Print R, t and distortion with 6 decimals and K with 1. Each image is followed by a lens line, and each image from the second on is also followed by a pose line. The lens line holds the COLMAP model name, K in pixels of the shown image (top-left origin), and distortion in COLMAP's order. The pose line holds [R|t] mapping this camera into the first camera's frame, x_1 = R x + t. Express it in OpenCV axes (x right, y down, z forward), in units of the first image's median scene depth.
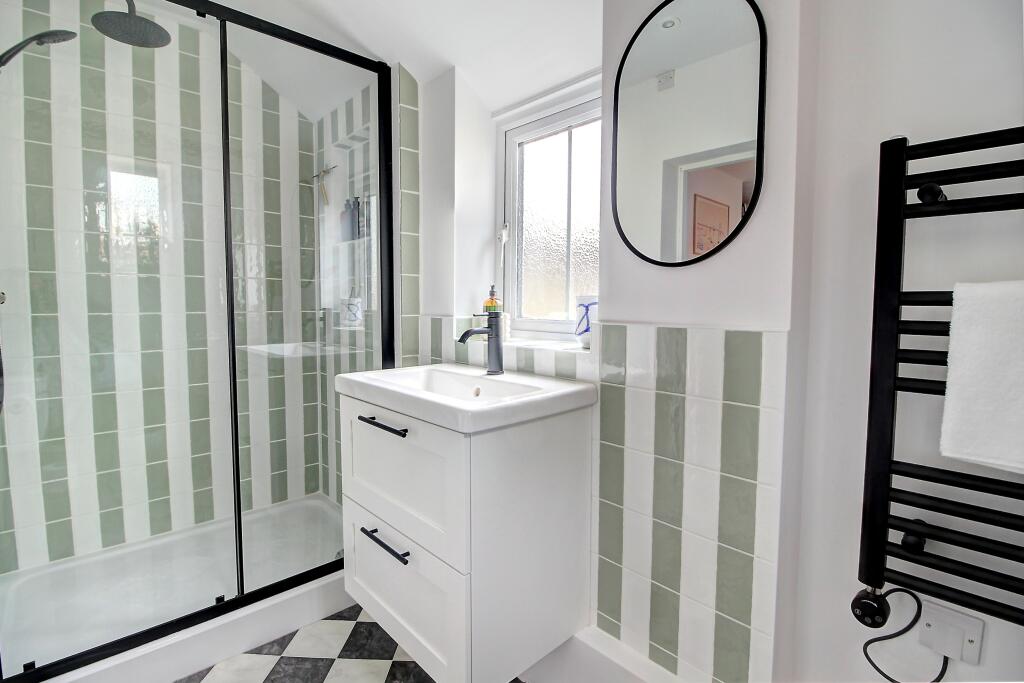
lens RADIAL K [[481.5, 0, 517.2], [0, 481.5, 337.2], [0, 0, 1]] dist [-0.004006, -0.000783]
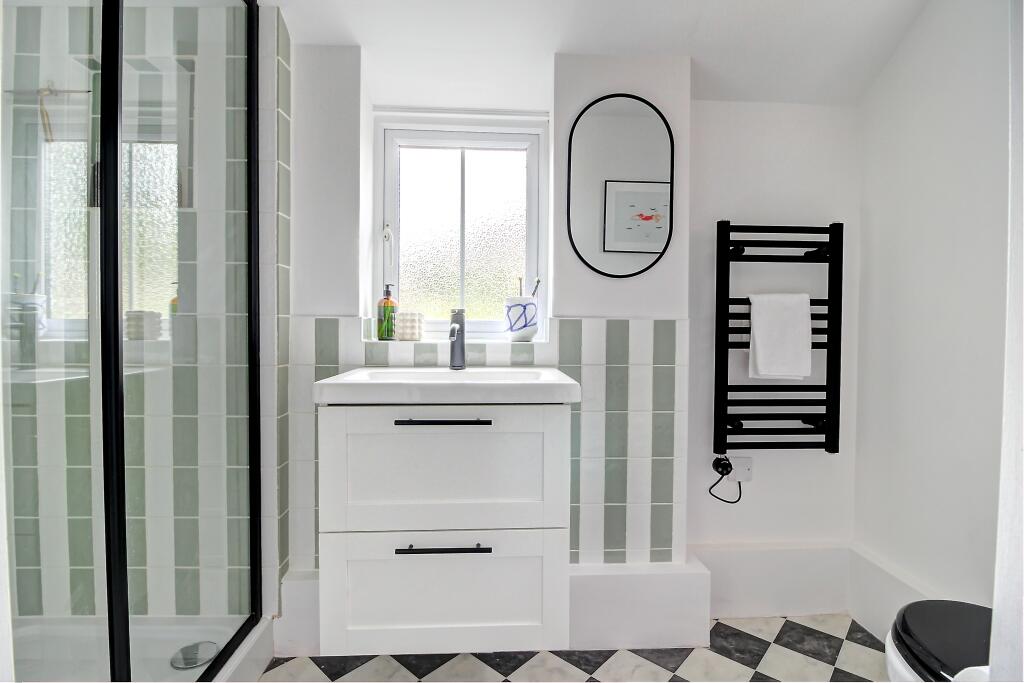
lens RADIAL K [[491.1, 0, 512.0], [0, 491.1, 341.5], [0, 0, 1]] dist [0.001282, -0.000034]
pose [[0.655904, -0.027660, 0.754338, -1.169711], [0.051328, 0.998650, -0.008011, 0.047902], [-0.753097, 0.043973, 0.656438, 0.317152]]
